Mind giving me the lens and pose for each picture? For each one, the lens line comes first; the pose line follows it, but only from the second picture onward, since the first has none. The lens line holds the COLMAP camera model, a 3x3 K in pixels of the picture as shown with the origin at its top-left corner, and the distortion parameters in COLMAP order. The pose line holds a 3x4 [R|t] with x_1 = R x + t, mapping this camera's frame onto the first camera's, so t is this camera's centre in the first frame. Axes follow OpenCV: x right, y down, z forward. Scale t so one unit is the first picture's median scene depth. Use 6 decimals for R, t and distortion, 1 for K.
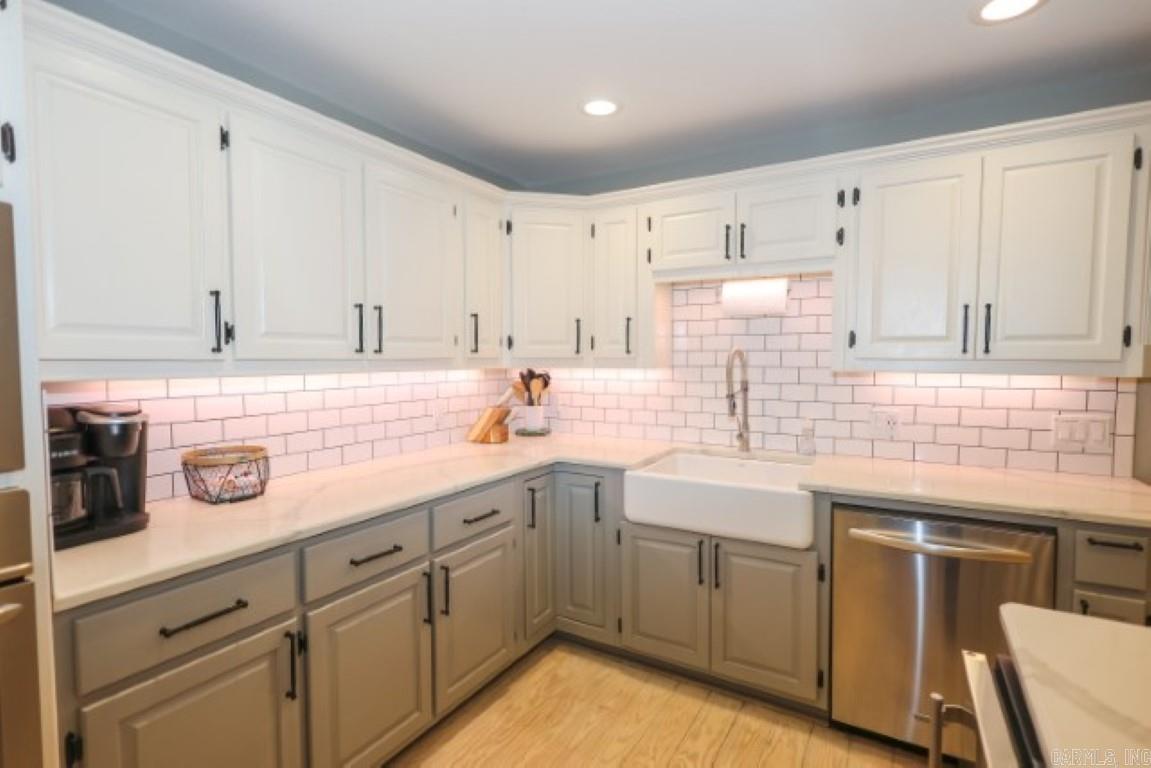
lens RADIAL K [[538.1, 0, 575.5], [0, 538.1, 384.0], [0, 0, 1]] dist [0.001595, -0.000170]
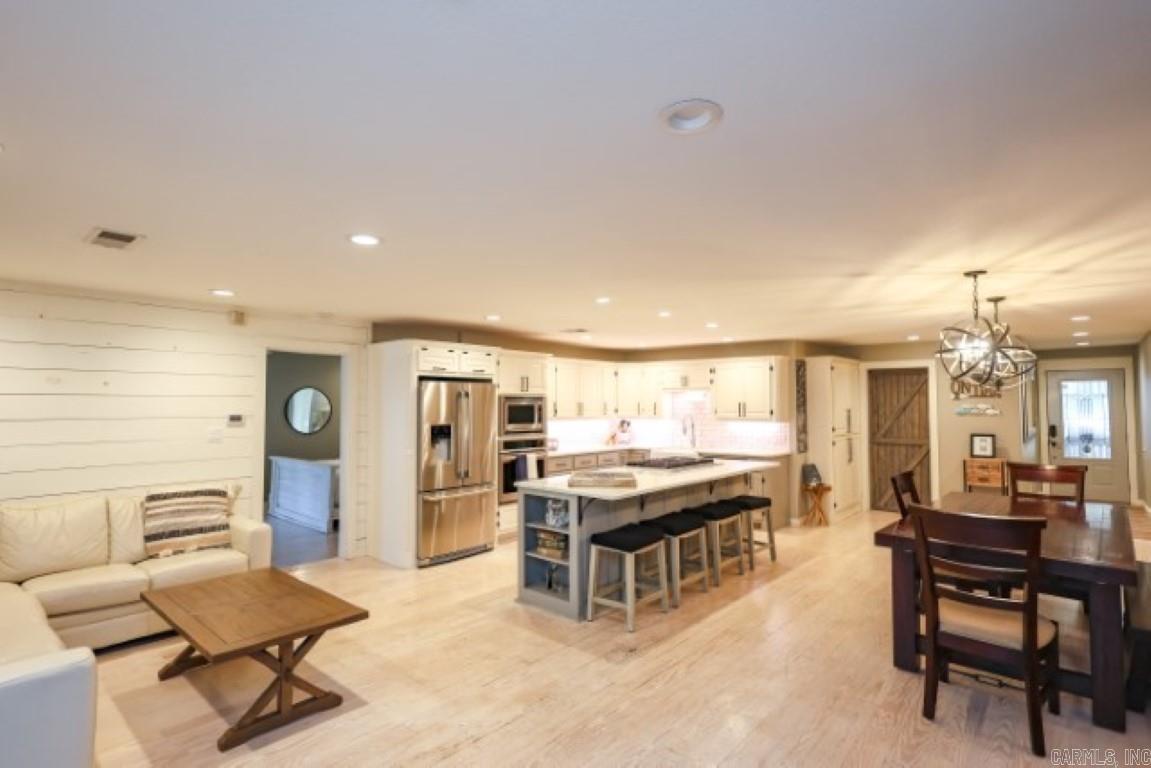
lens RADIAL K [[557.3, 0, 575.5], [0, 557.3, 384.0], [0, 0, 1]] dist [-0.001032, -0.000266]
pose [[0.980692, -0.010884, -0.195254, 0.268798], [-0.006447, 0.996108, -0.087907, 0.048343], [0.195451, 0.087469, 0.976805, -2.135838]]
